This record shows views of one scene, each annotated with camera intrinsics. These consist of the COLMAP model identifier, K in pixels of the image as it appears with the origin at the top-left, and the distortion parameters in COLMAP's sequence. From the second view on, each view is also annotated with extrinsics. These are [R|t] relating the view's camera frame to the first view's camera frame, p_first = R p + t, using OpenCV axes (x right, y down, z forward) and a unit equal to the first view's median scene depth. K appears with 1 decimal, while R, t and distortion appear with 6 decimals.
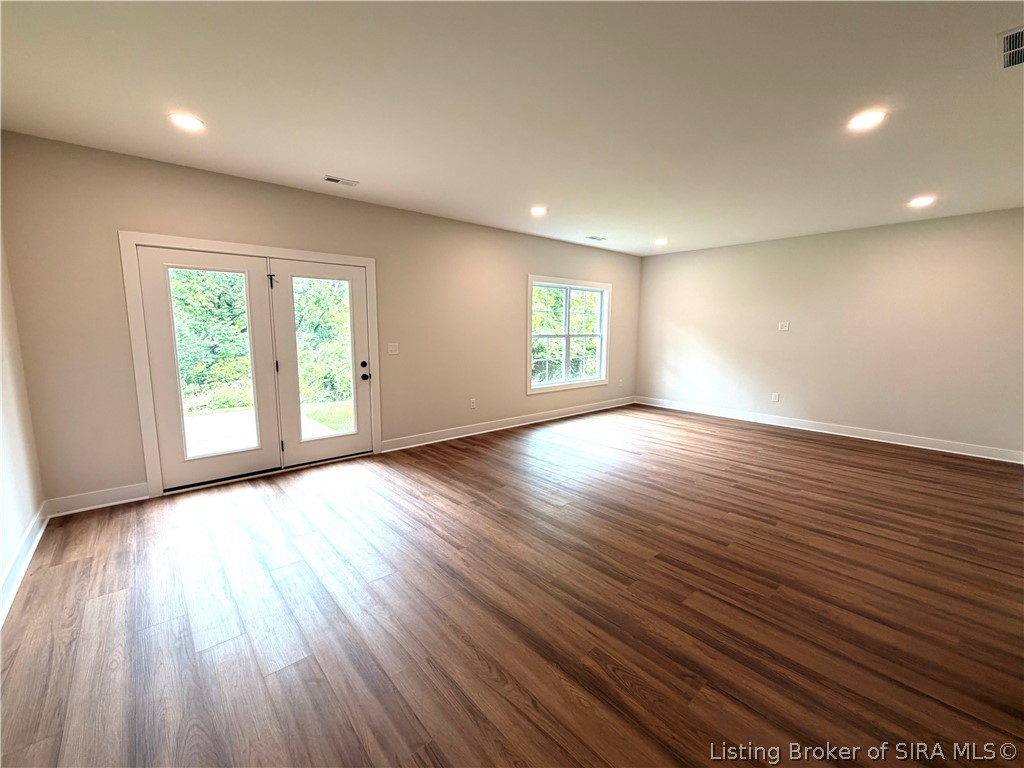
lens RADIAL K [[418.8, 0, 507.5], [0, 418.8, 385.6], [0, 0, 1]] dist [0.003336, 0.000440]
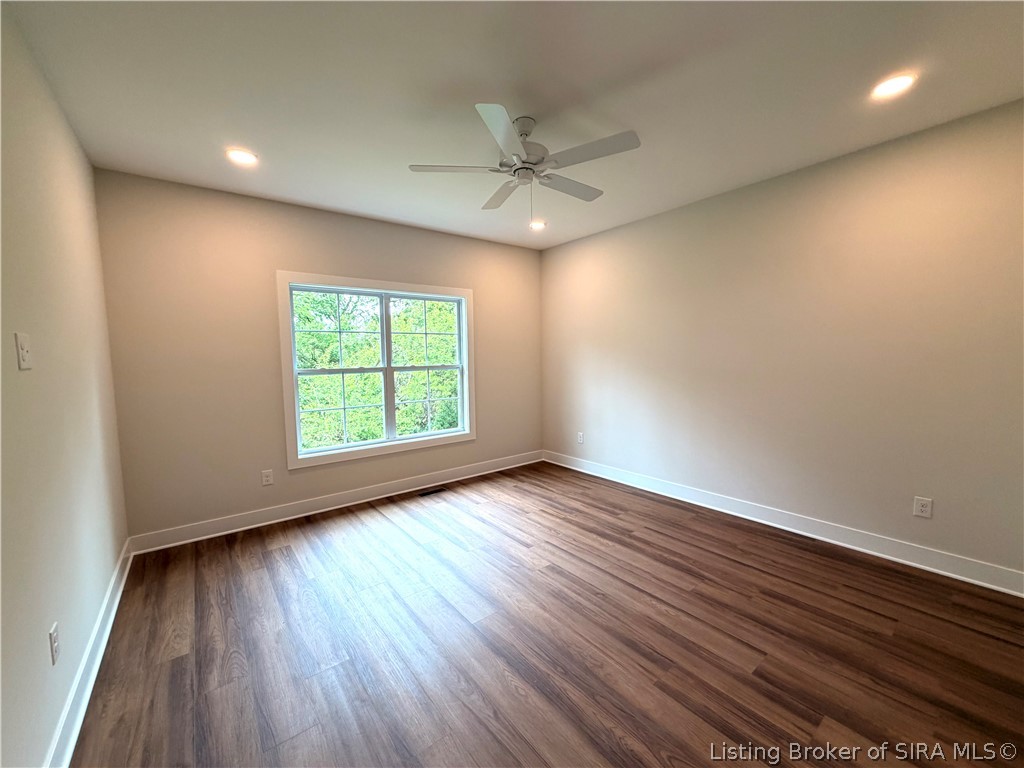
lens RADIAL K [[418.8, 0, 531.7], [0, 418.8, 378.4], [0, 0, 1]] dist [0.003336, 0.000440]
pose [[0.999096, -0.033233, -0.026490, 0.633572], [0.030670, 0.995295, -0.091904, -0.065414], [0.029420, 0.091009, 0.995415, 0.620886]]
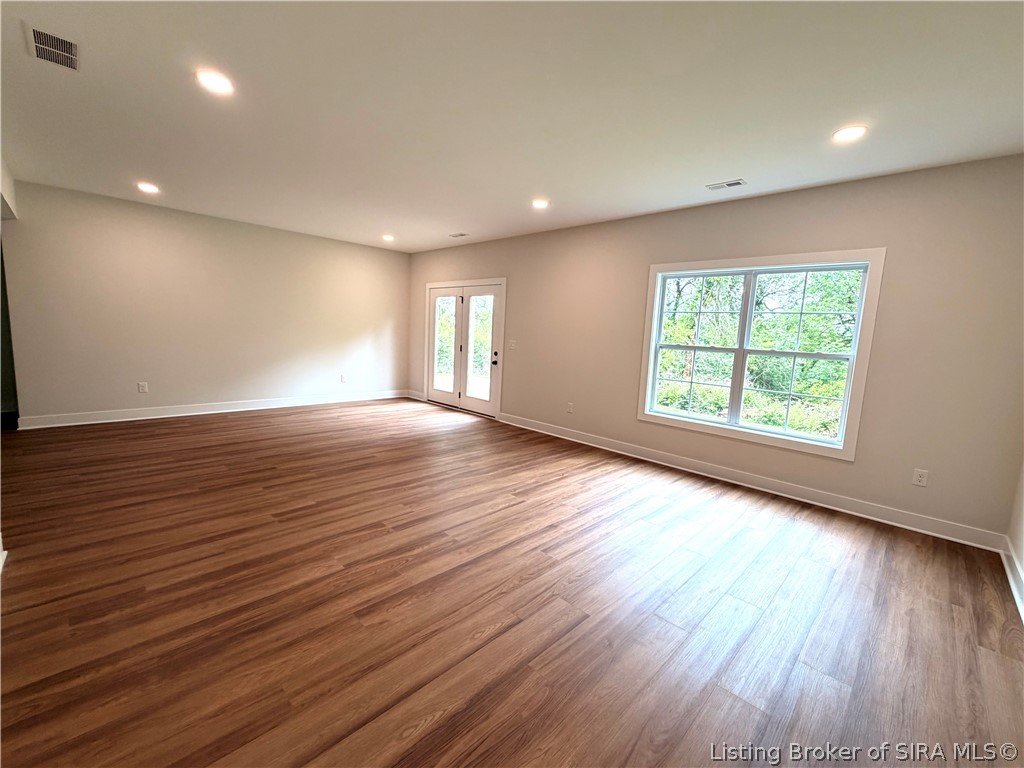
lens RADIAL K [[418.8, 0, 516.2], [0, 418.8, 384.7], [0, 0, 1]] dist [0.003336, 0.000440]
pose [[0.102519, 0.125856, -0.986737, 1.198687], [-0.190350, 0.976115, 0.104724, -0.121888], [0.976349, 0.177089, 0.124027, 1.027895]]
